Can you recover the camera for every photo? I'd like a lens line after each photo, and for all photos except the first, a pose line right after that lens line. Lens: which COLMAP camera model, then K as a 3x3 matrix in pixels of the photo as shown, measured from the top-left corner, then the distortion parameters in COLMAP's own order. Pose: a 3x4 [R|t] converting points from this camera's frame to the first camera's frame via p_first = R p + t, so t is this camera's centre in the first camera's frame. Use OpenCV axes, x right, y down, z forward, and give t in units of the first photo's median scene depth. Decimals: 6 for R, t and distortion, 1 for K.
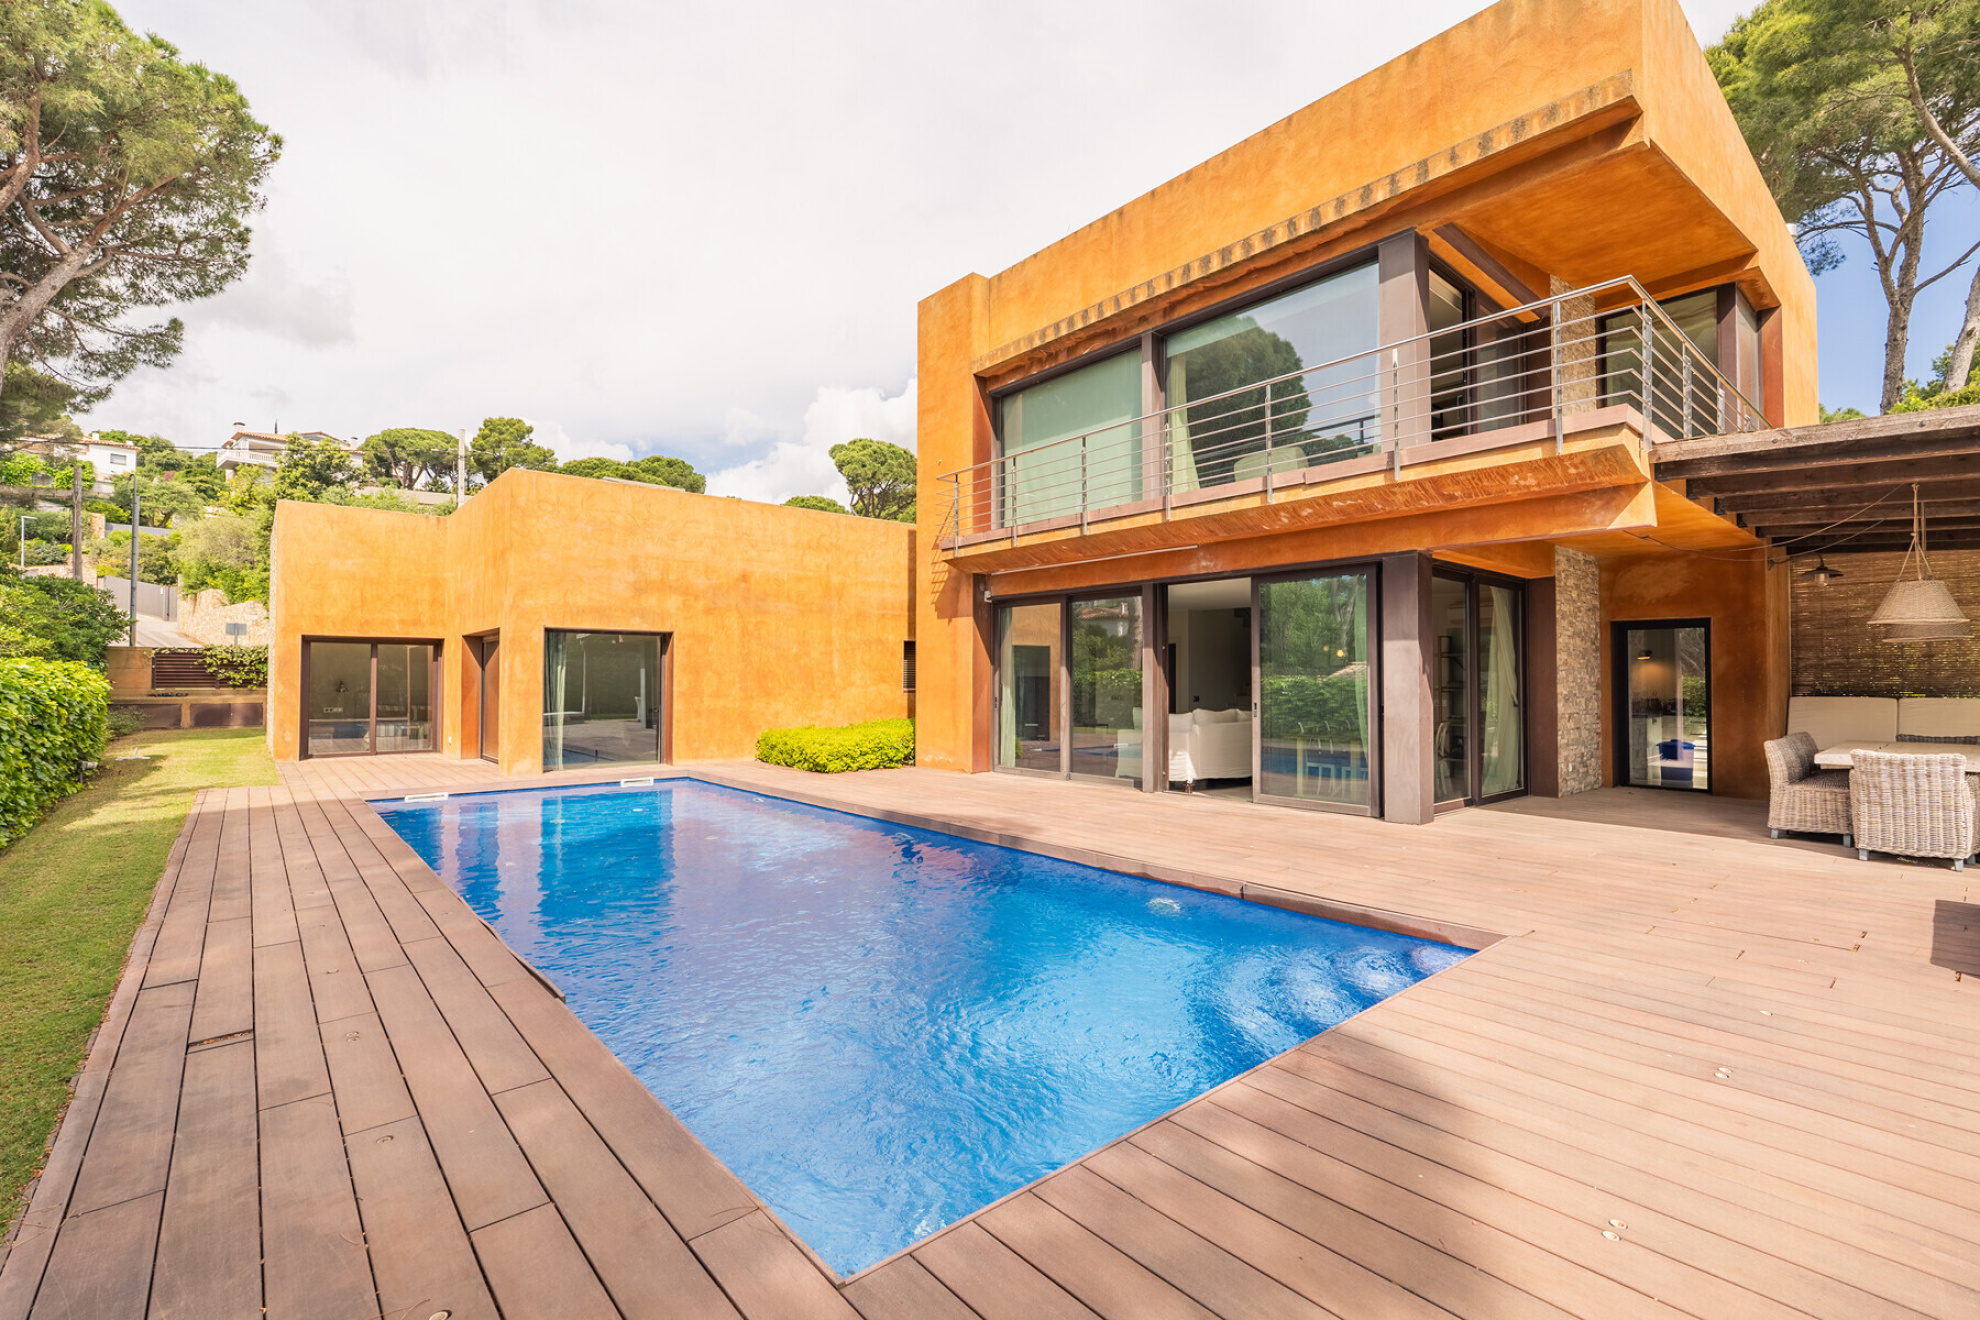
lens RADIAL K [[872.5, 0, 1002.5], [0, 872.5, 661.6], [0, 0, 1]] dist [-0.005889, 0.001330]
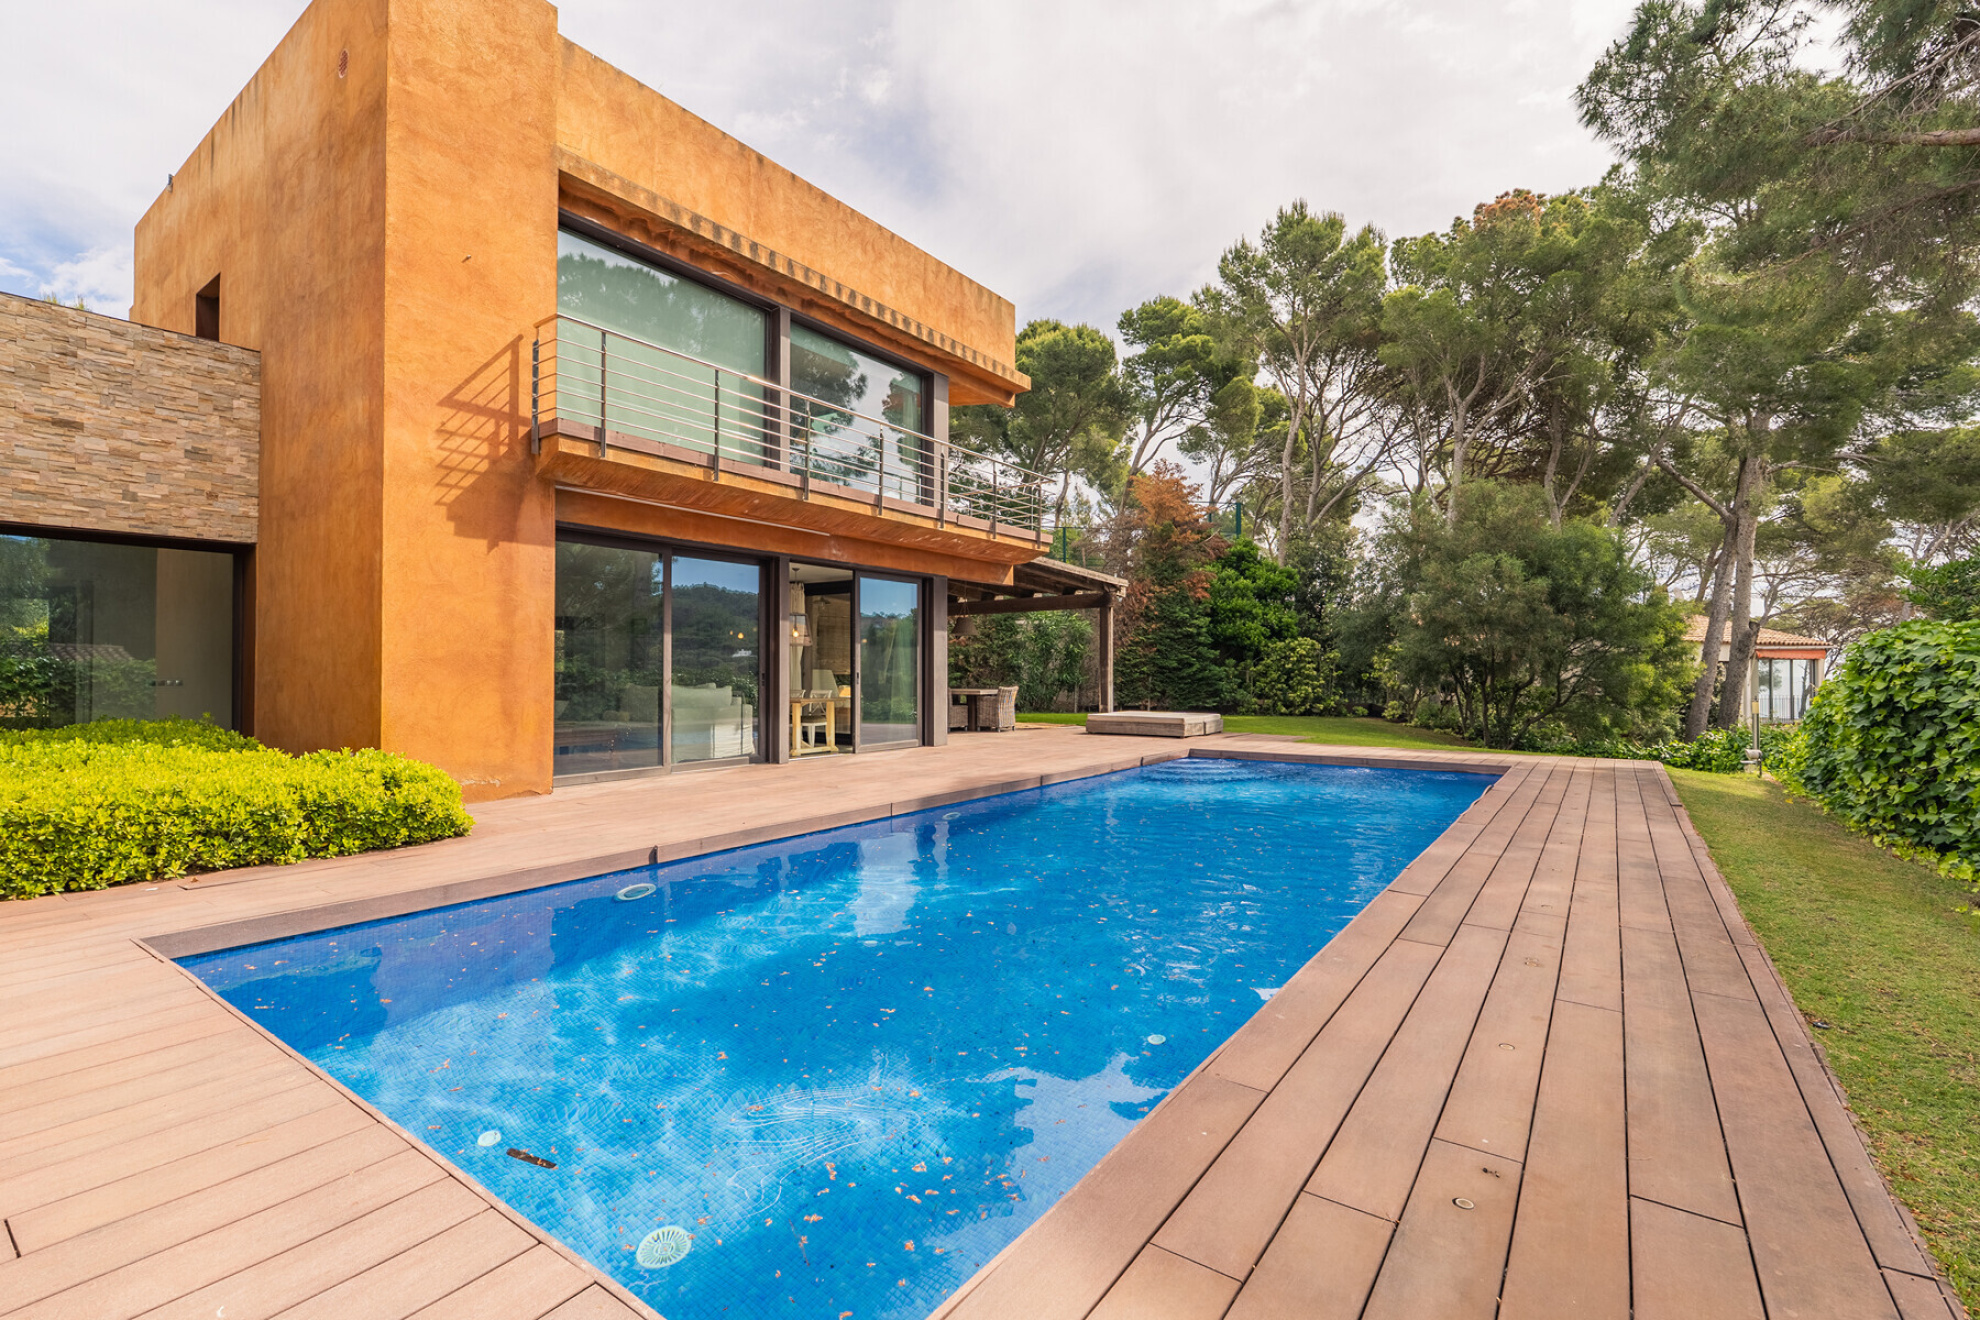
lens RADIAL K [[873.6, 0, 997.1], [0, 873.6, 658.3], [0, 0, 1]] dist [-0.001743, 0.000155]
pose [[-0.242365, 0.007158, 0.970159, -0.565124], [-0.020894, 0.999702, -0.012596, 0.023701], [-0.969960, -0.023323, -0.242143, 0.645434]]
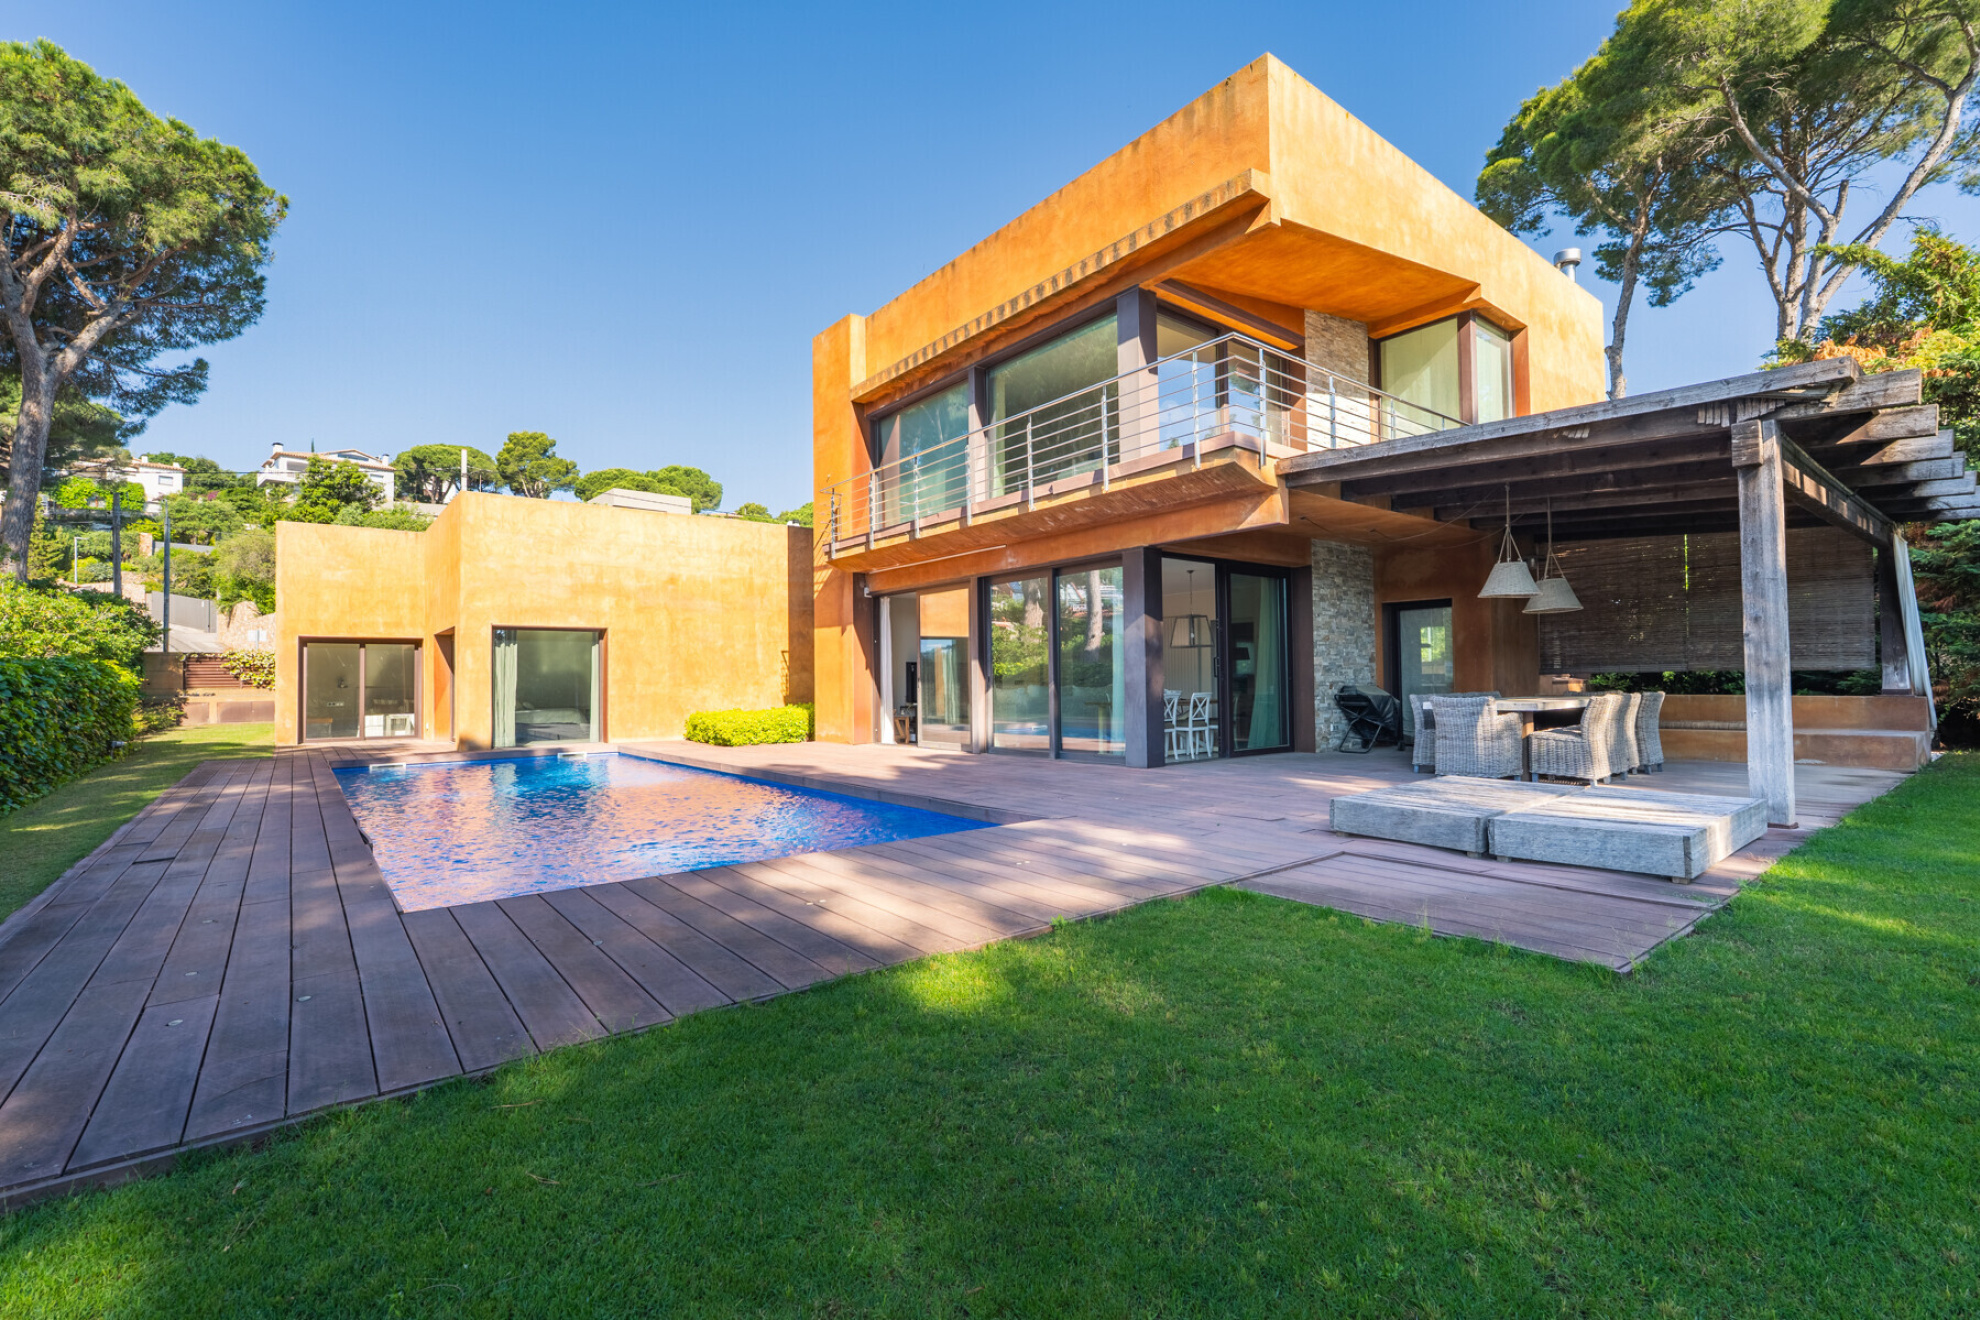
lens RADIAL K [[873.6, 0, 997.1], [0, 873.6, 658.3], [0, 0, 1]] dist [-0.001743, 0.000155]
pose [[0.999220, -0.015489, -0.036320, 0.154147], [0.015321, 0.999871, -0.004885, 0.016787], [0.036391, 0.004325, 0.999328, -0.120191]]
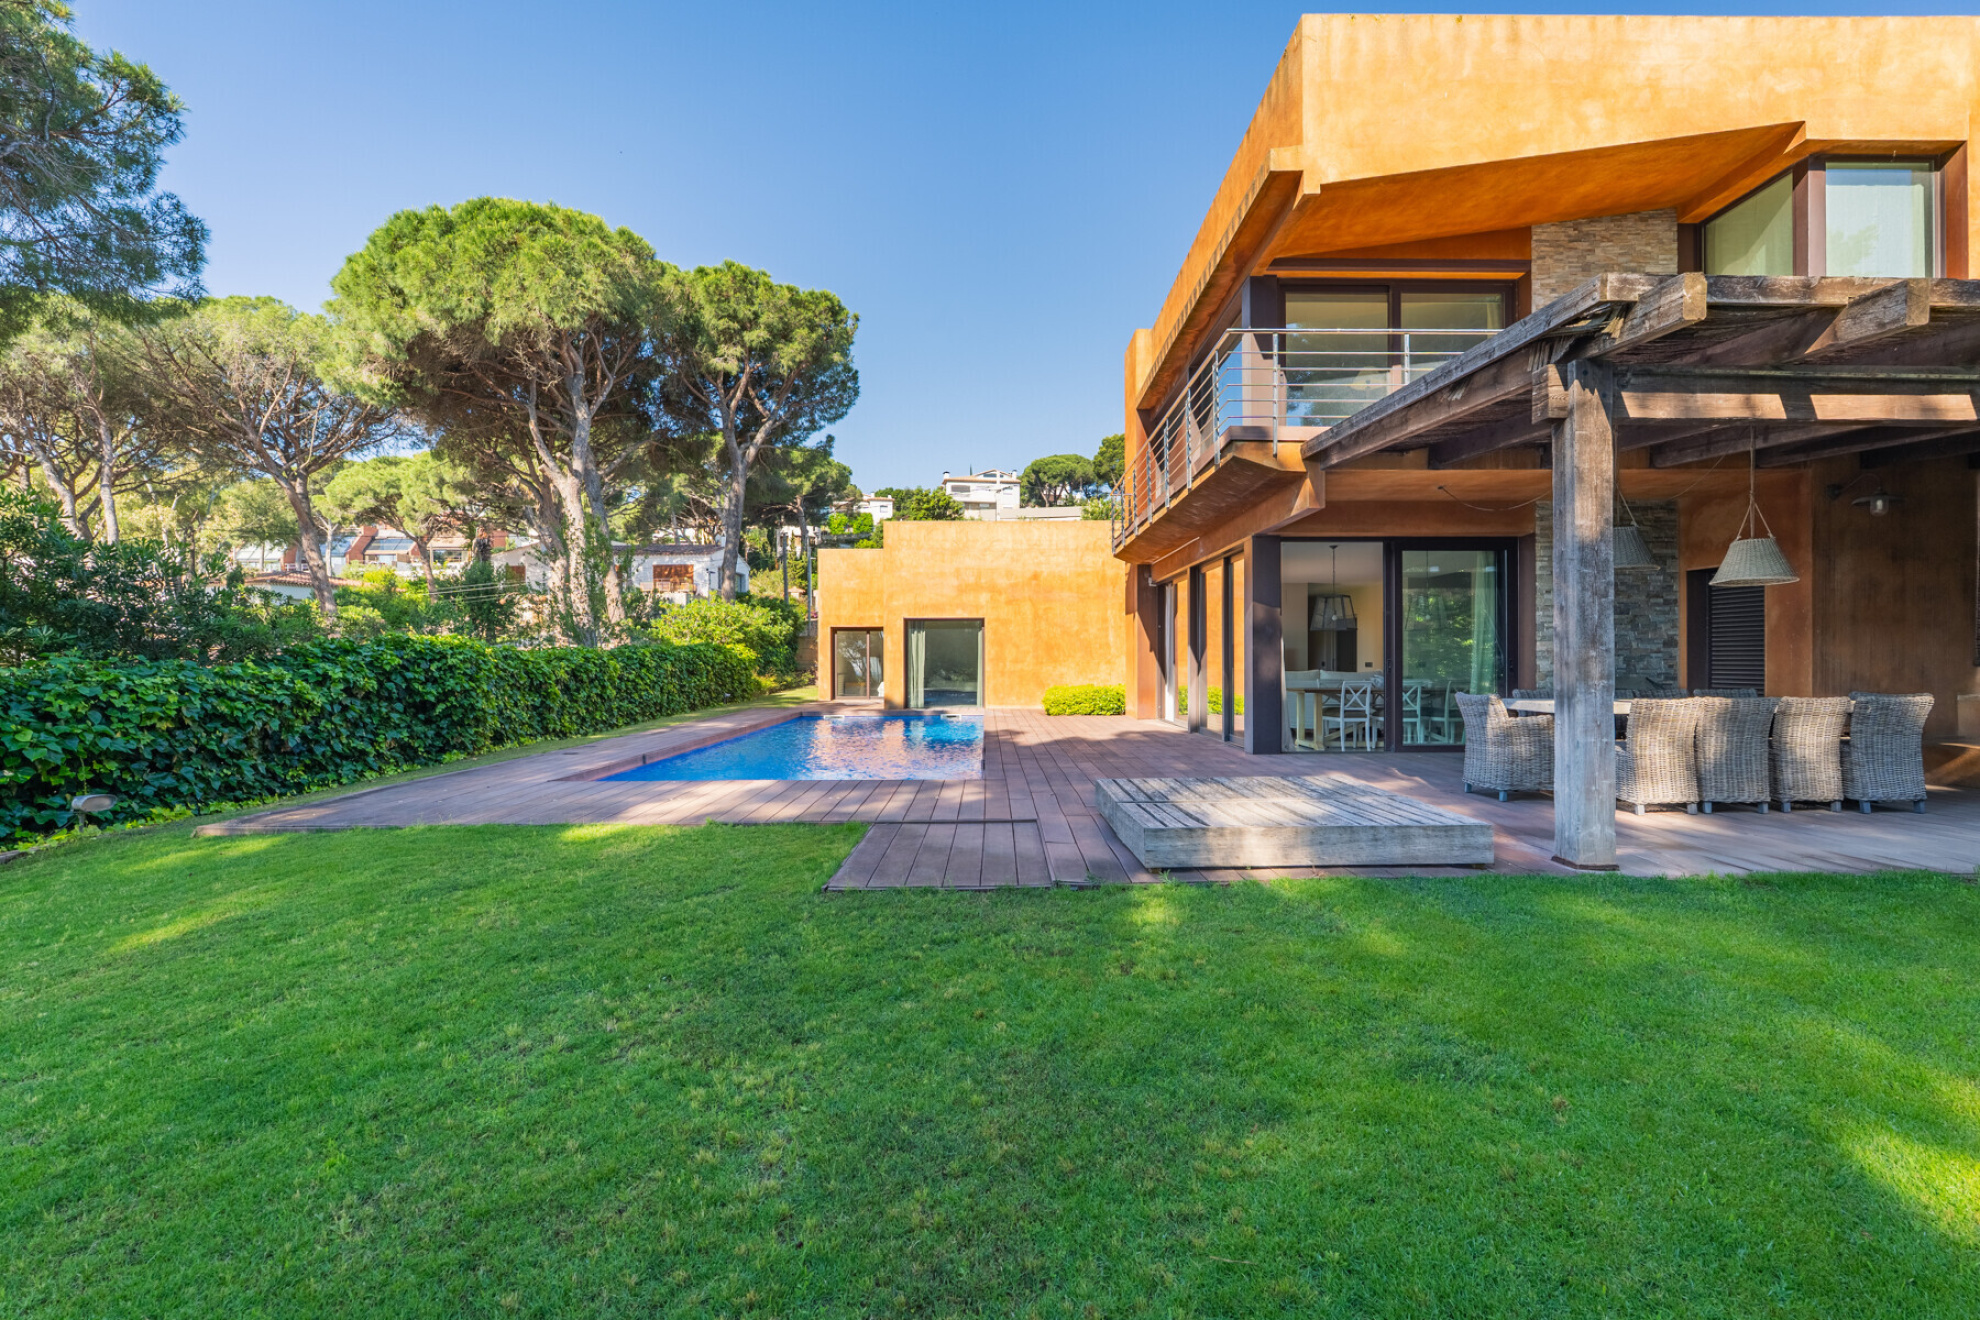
lens RADIAL K [[873.6, 0, 997.1], [0, 873.6, 658.3], [0, 0, 1]] dist [-0.001743, 0.000155]
pose [[0.766693, -0.005394, -0.641991, 0.492432], [0.018718, 0.999727, 0.013955, 0.011861], [0.641741, -0.022716, 0.766585, -0.096590]]
